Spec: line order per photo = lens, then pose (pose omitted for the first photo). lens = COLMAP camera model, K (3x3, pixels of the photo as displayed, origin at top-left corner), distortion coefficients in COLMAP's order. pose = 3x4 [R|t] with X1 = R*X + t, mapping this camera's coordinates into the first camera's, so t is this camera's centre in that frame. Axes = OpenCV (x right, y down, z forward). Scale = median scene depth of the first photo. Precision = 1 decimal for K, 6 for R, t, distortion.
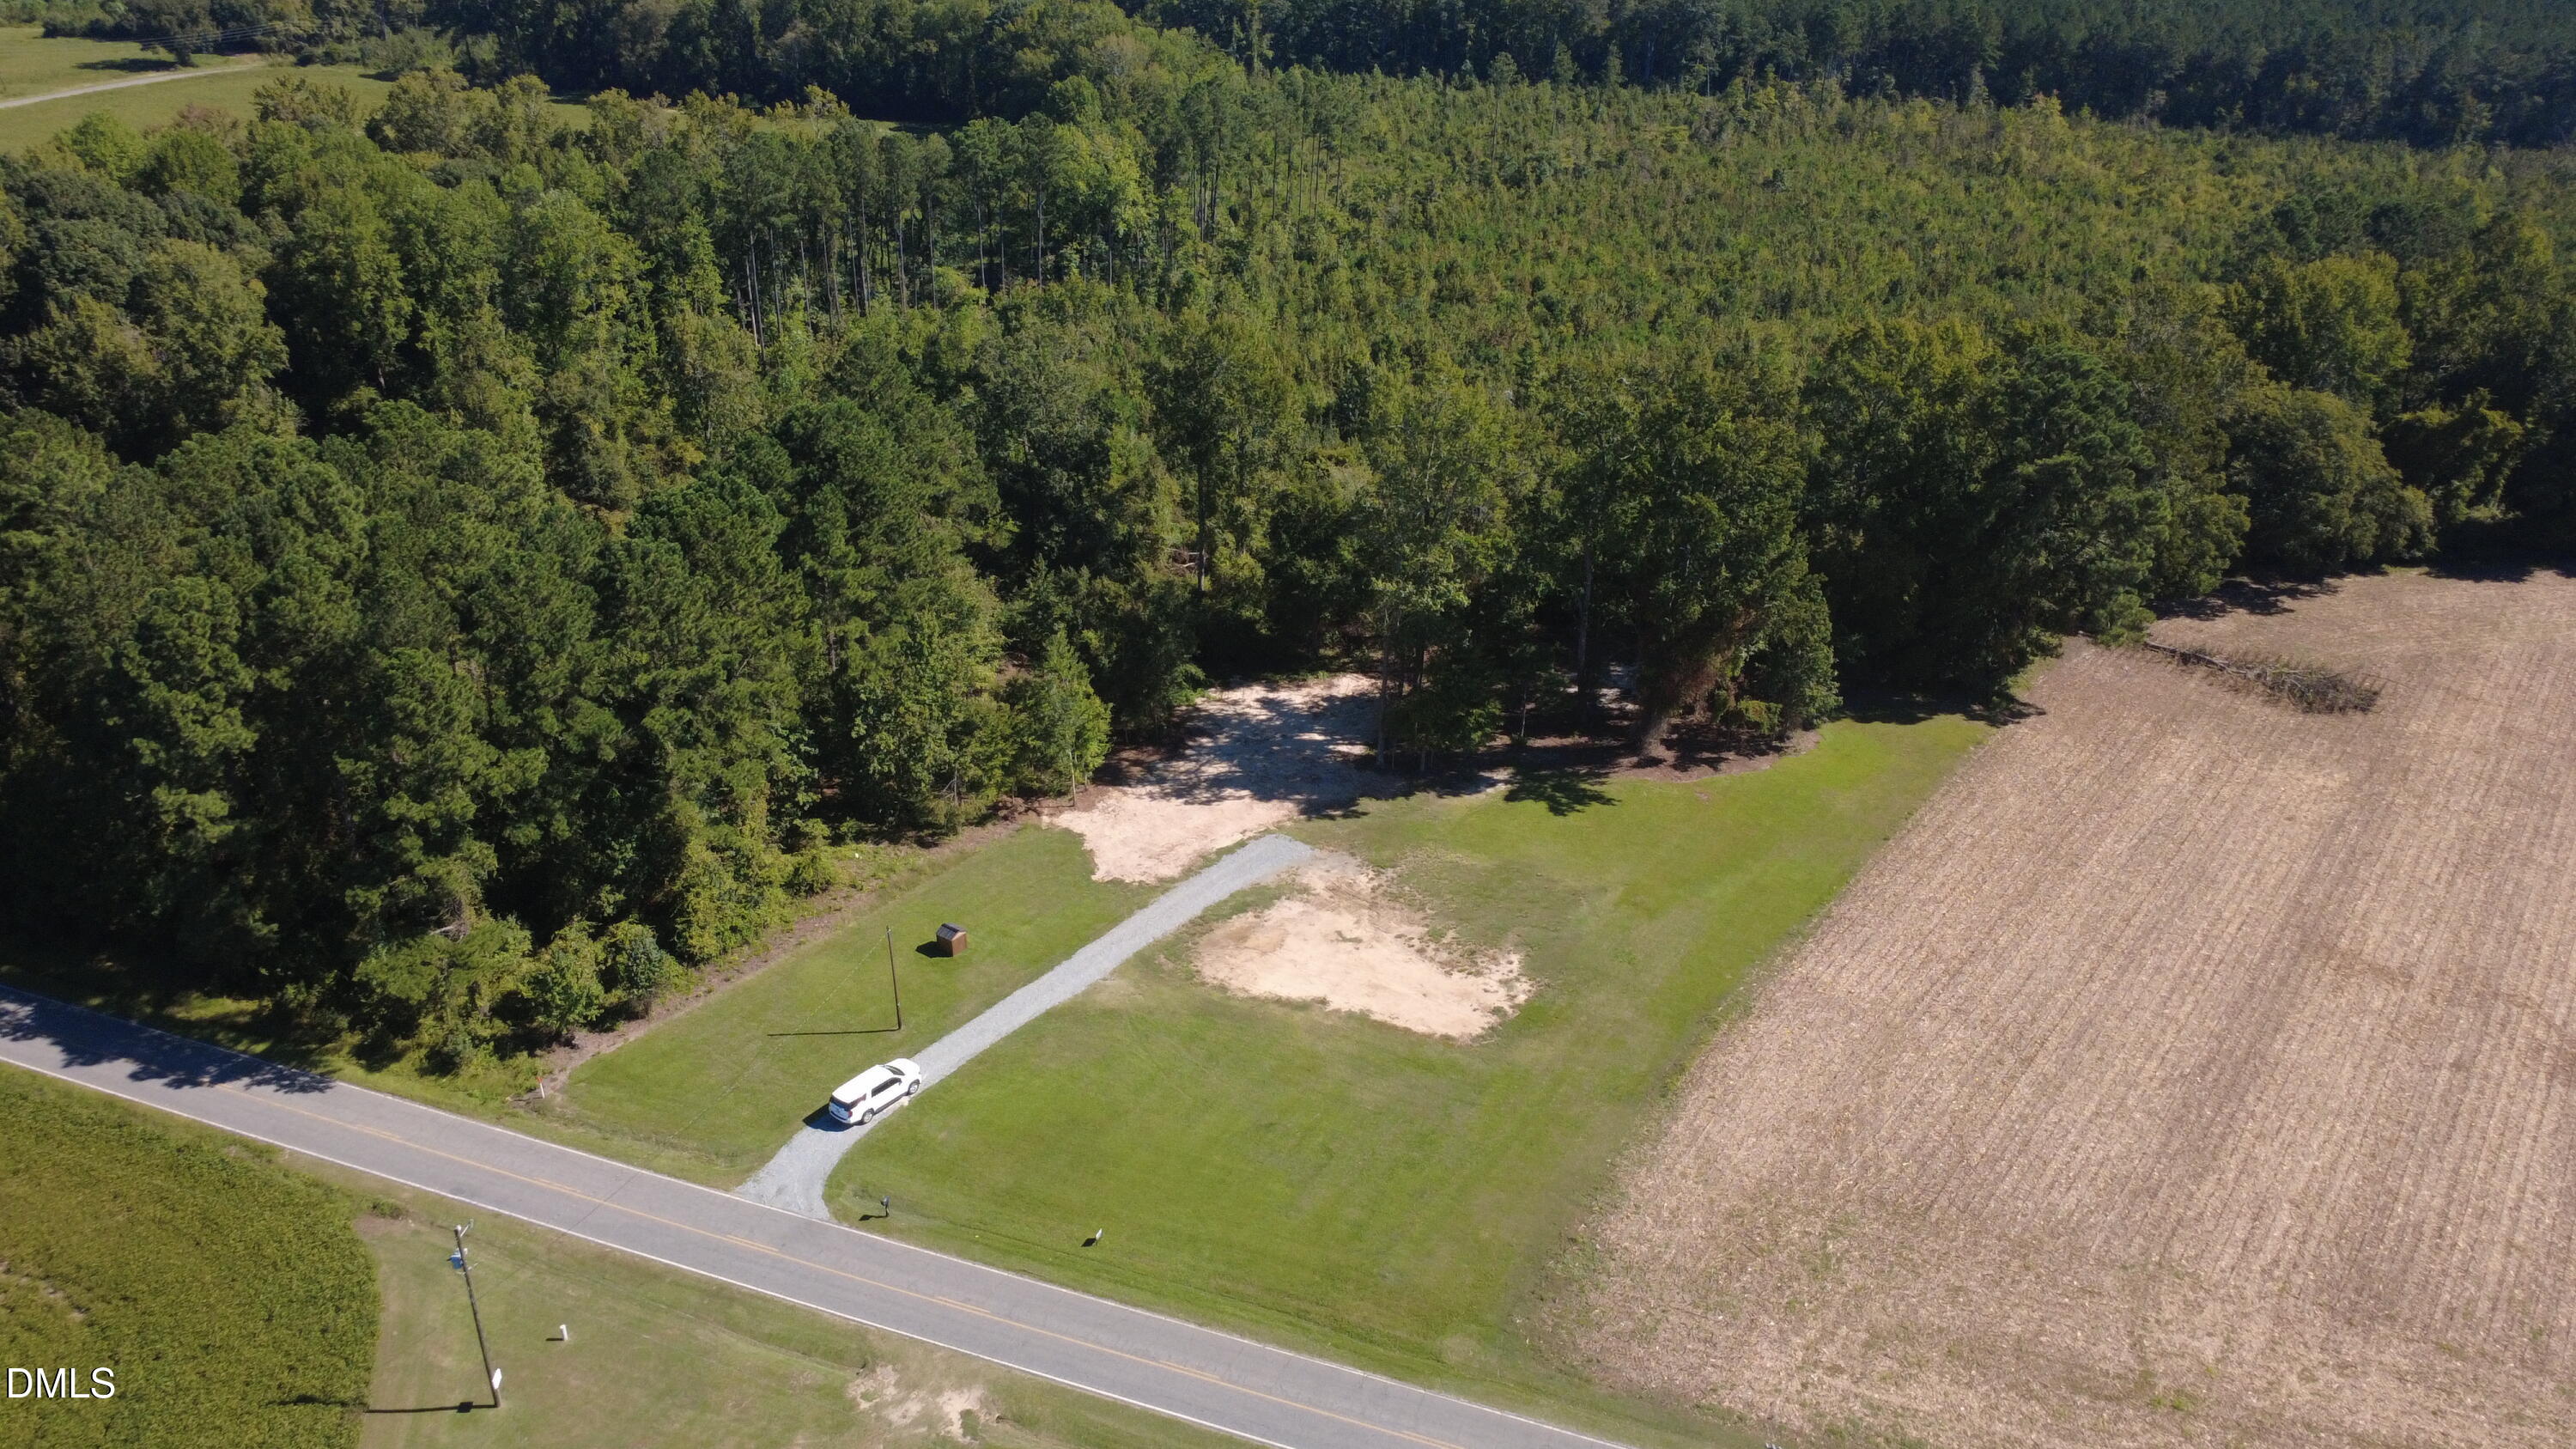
lens RADIAL K [[1861.0, 0, 1291.2], [0, 1861.0, 733.7], [0, 0, 1]] dist [0.001136, 0.002744]
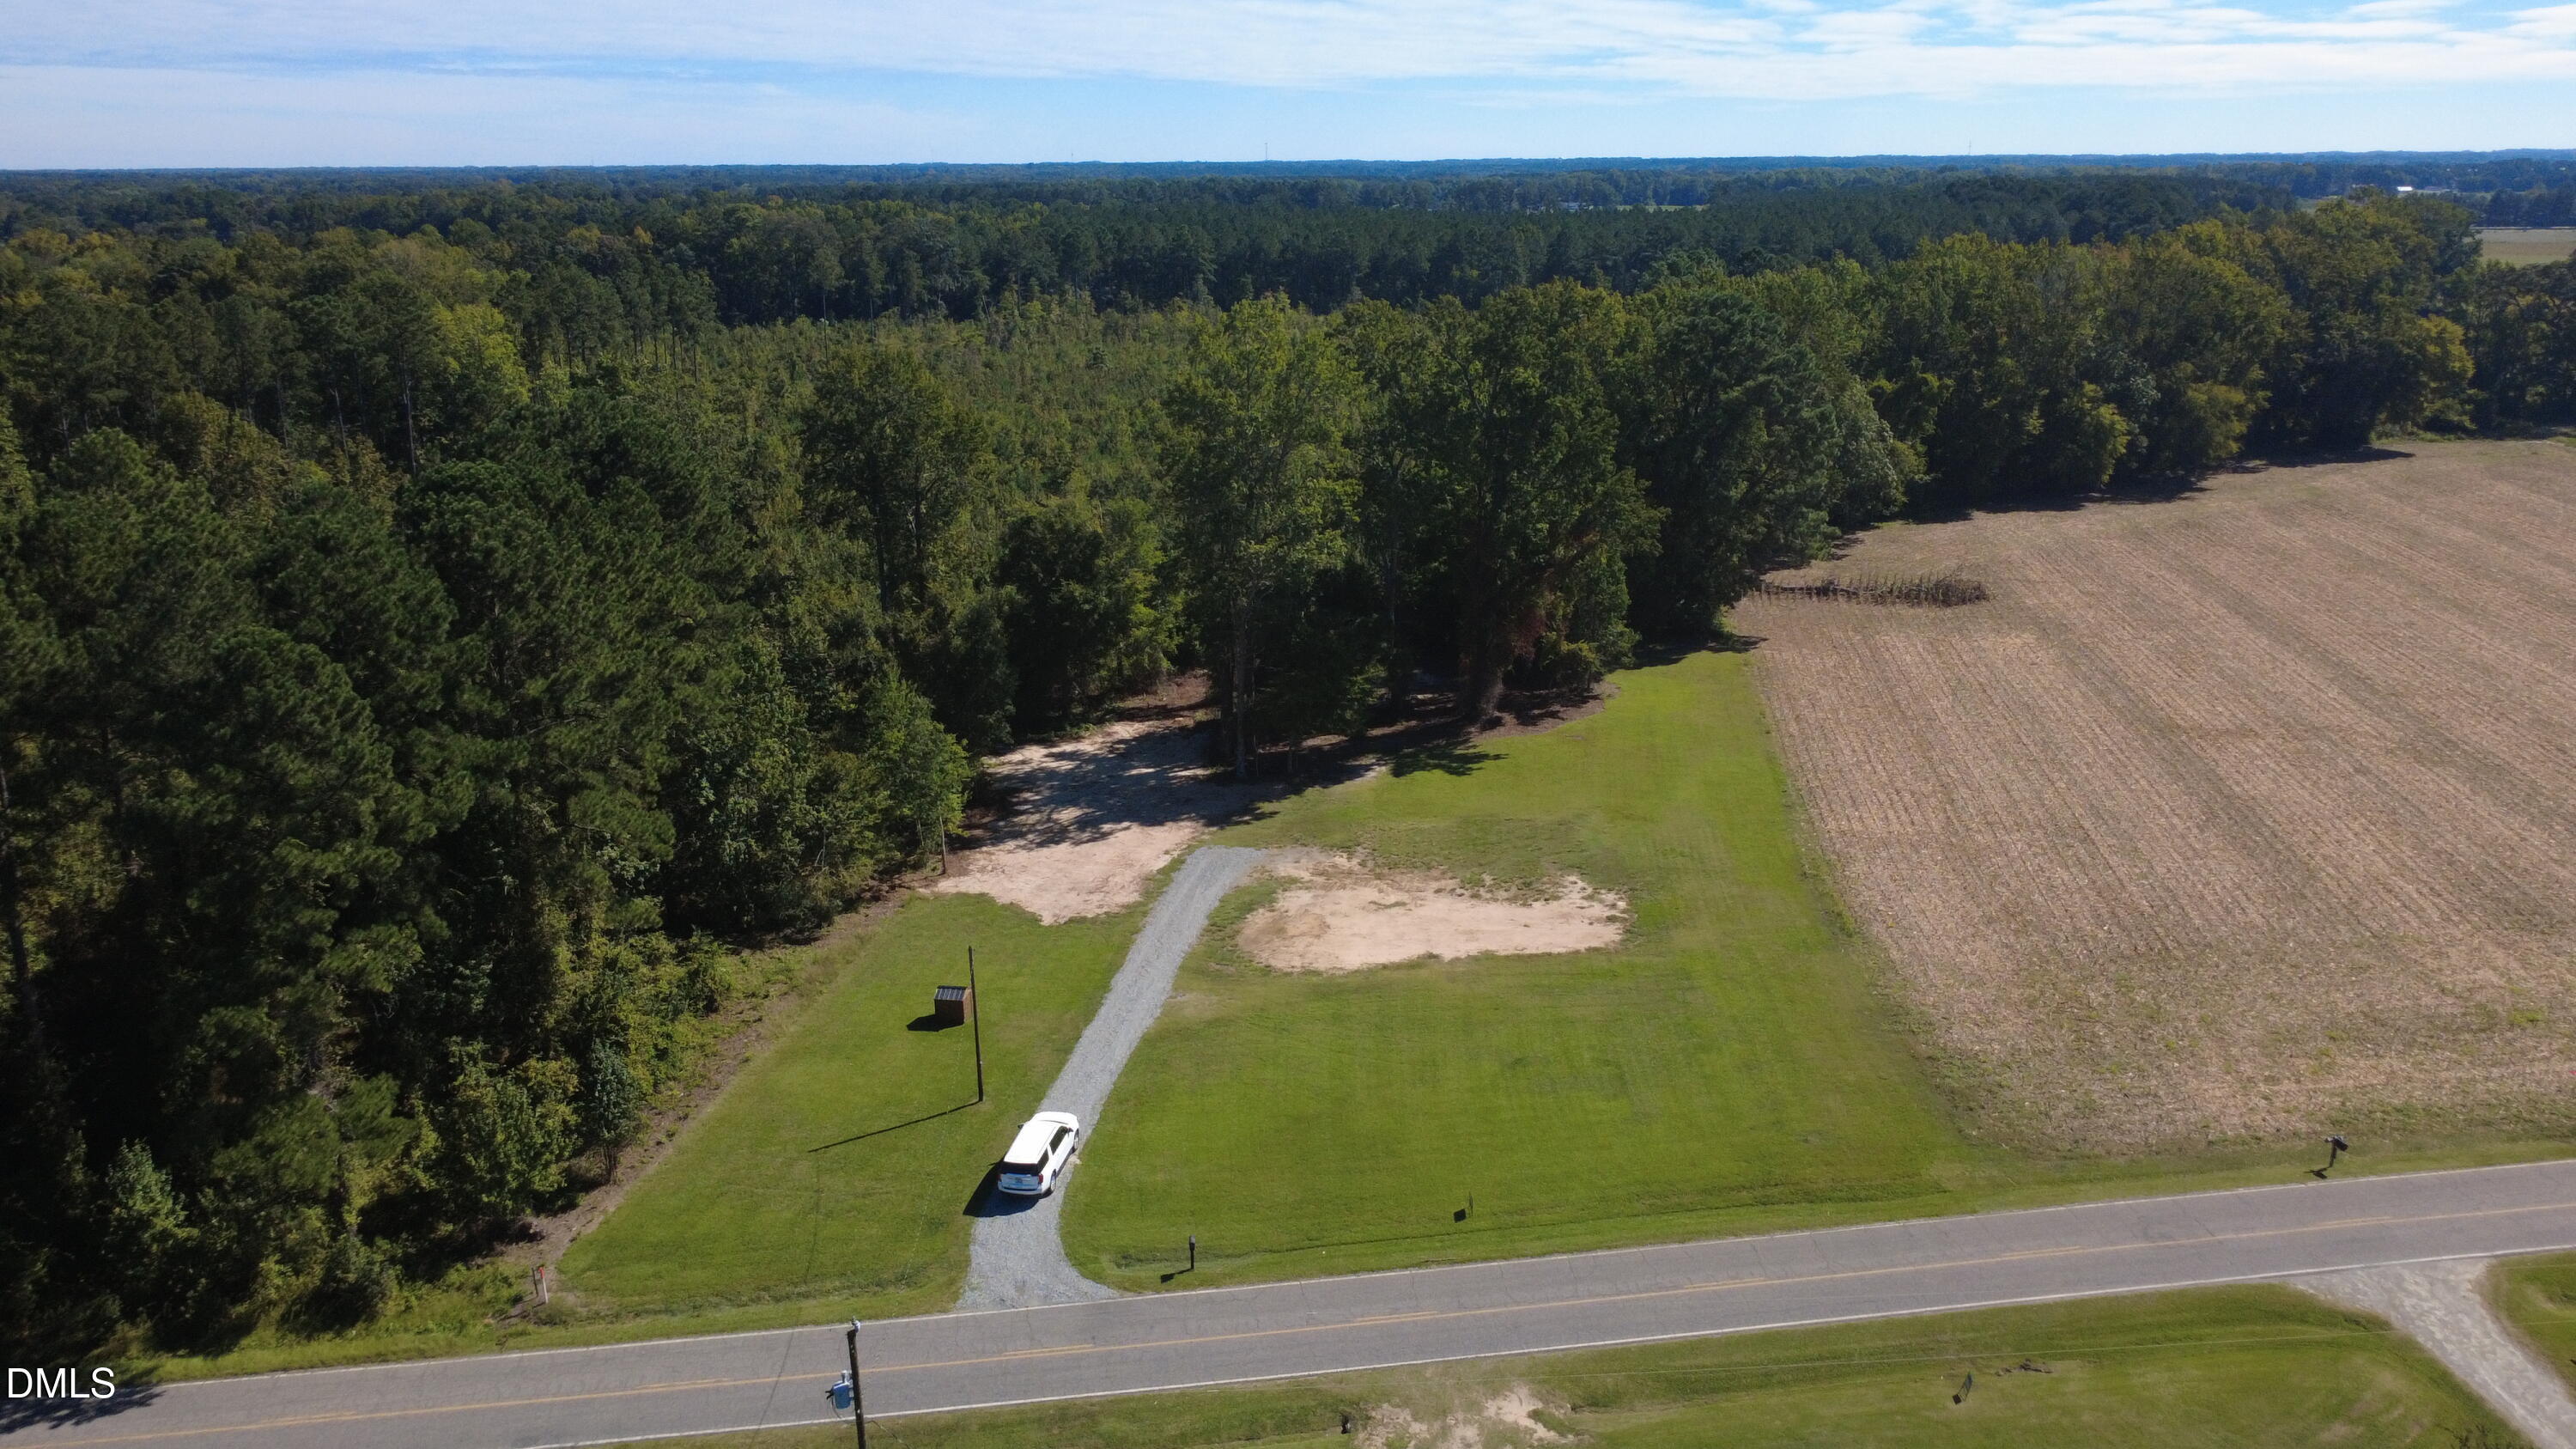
lens RADIAL K [[1861.0, 0, 1291.0], [0, 1861.0, 727.6], [0, 0, 1]] dist [0.001136, 0.002744]
pose [[0.884120, -0.160769, 0.438730, -0.351134], [0.233610, 0.965259, -0.117055, 0.115195], [-0.404670, 0.205982, 0.890962, 0.233090]]
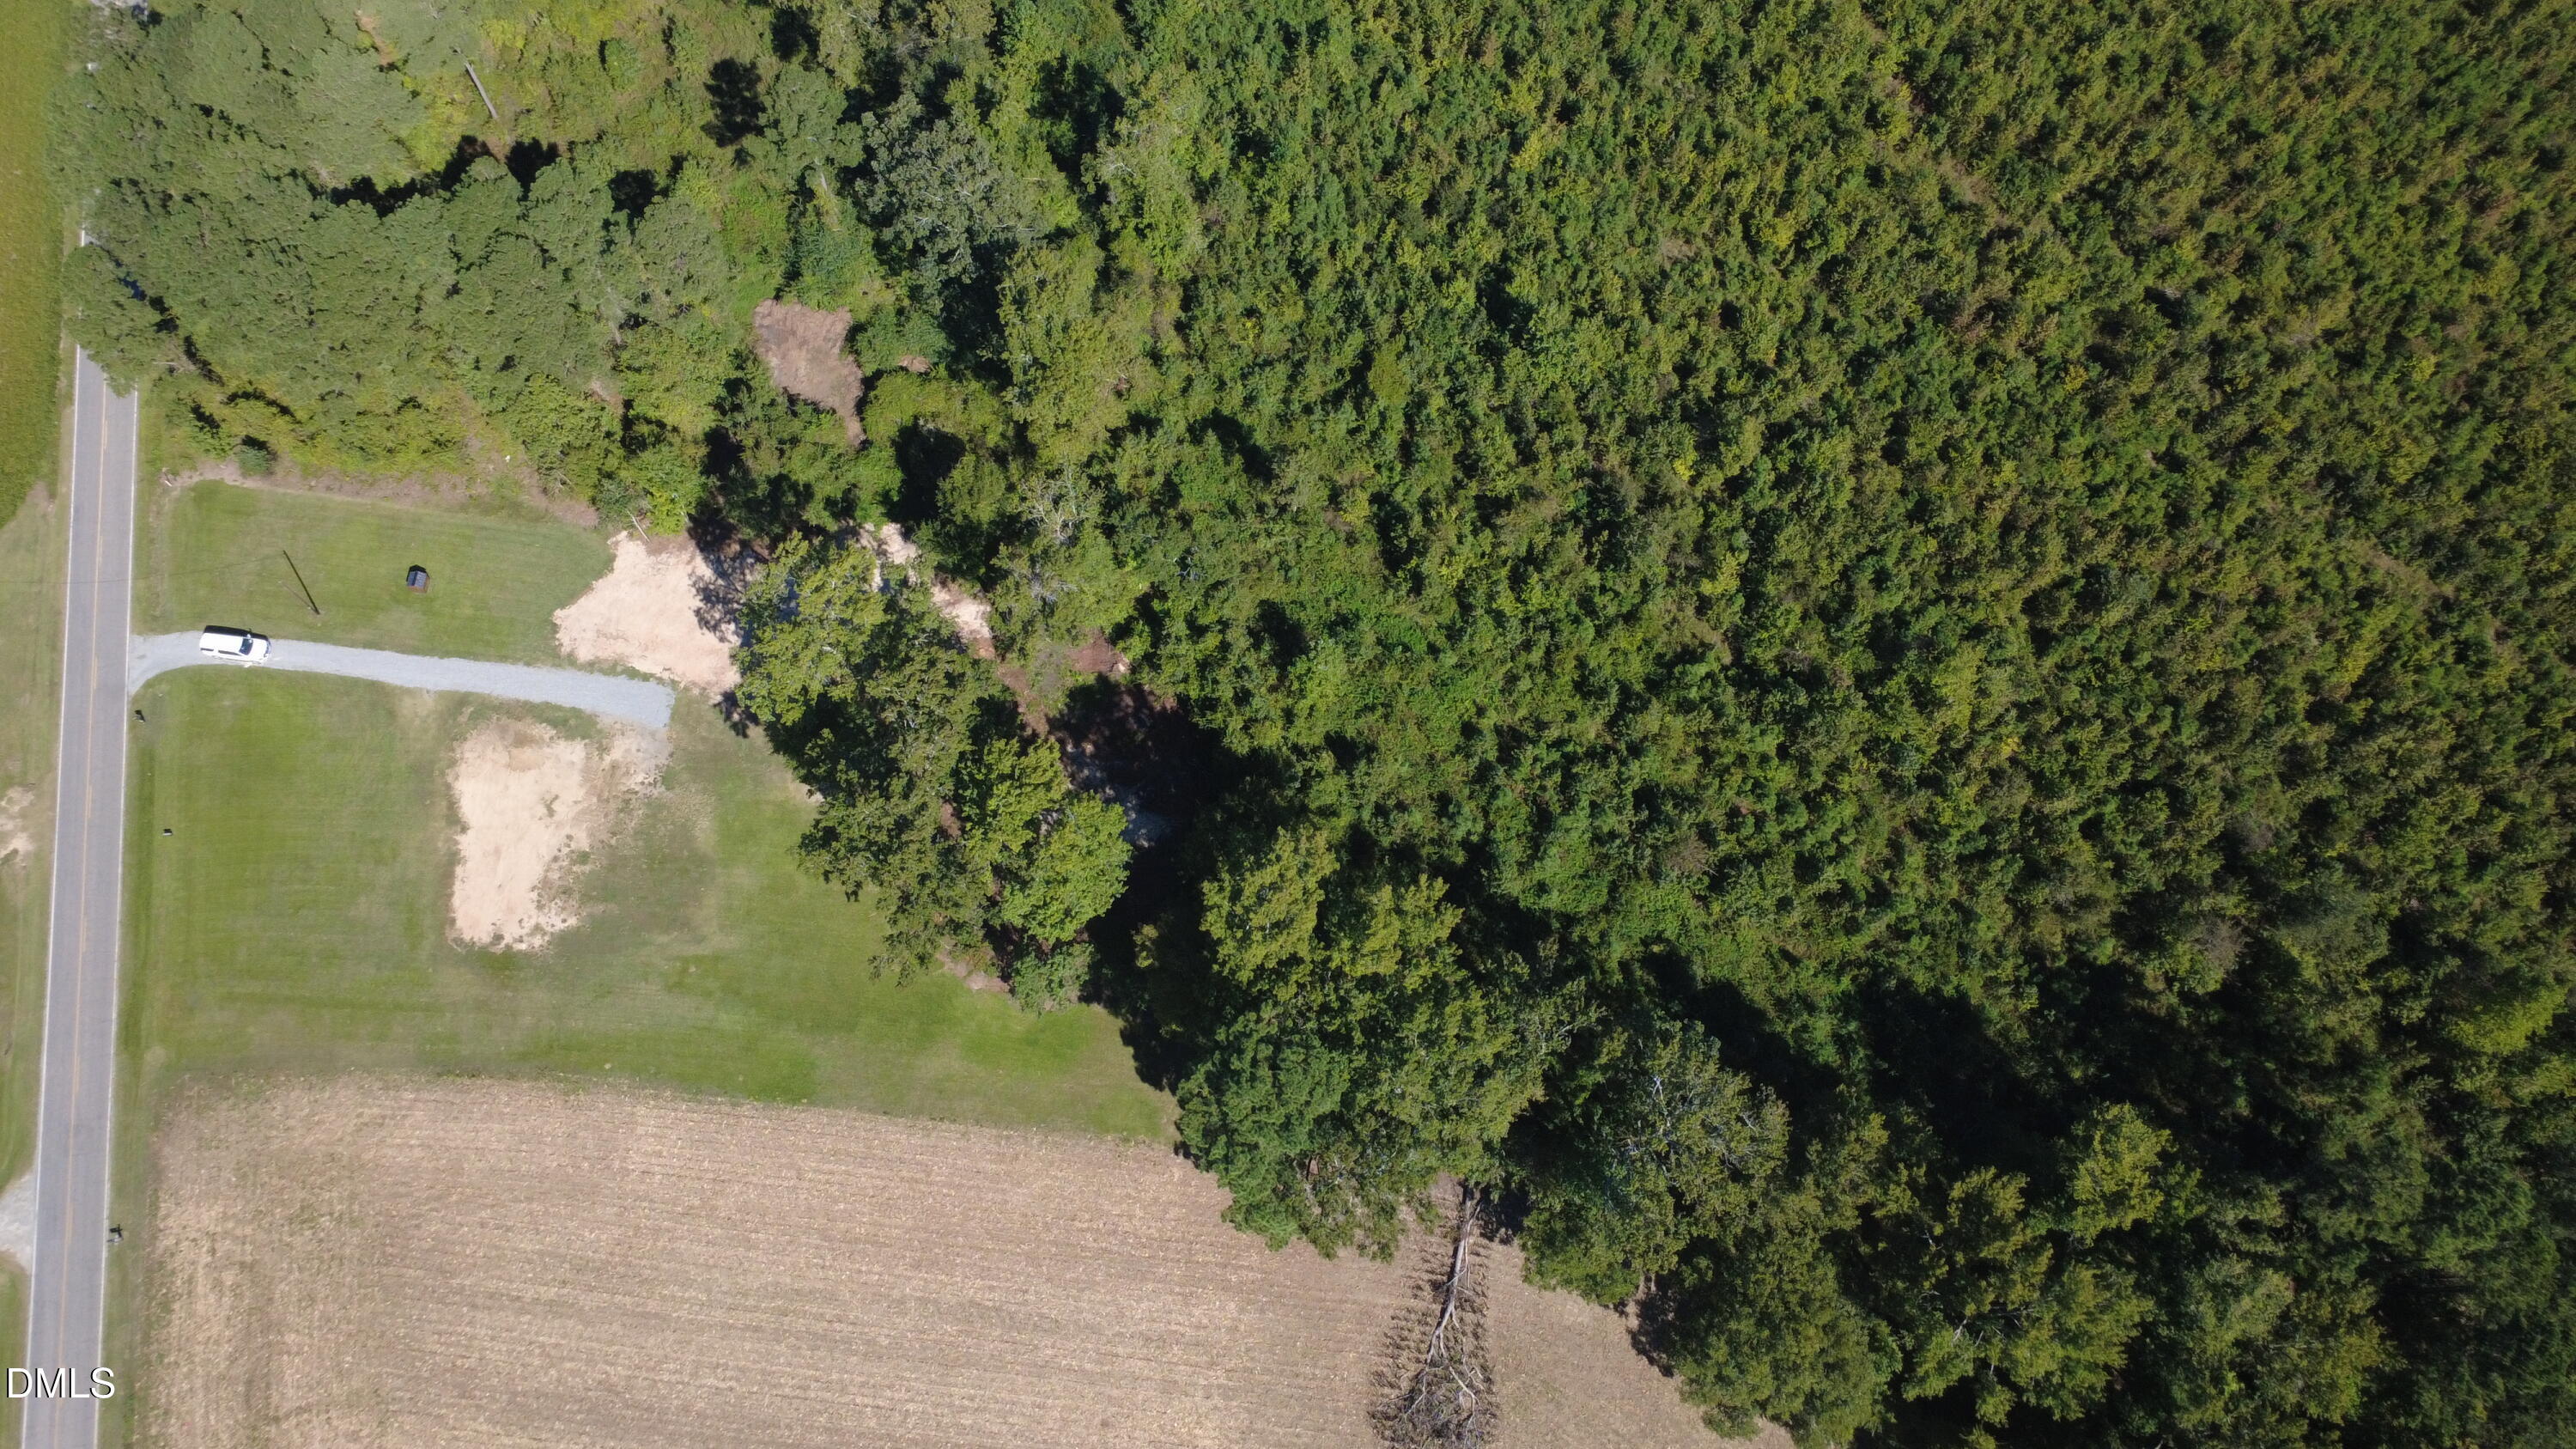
lens RADIAL K [[1861.0, 0, 1291.5], [0, 1861.0, 736.9], [0, 0, 1]] dist [0.001136, 0.002744]
pose [[0.513031, 0.811736, -0.279076, 0.612576], [-0.428436, 0.523885, 0.736198, -1.089498], [0.743802, -0.258126, 0.616546, 0.551447]]
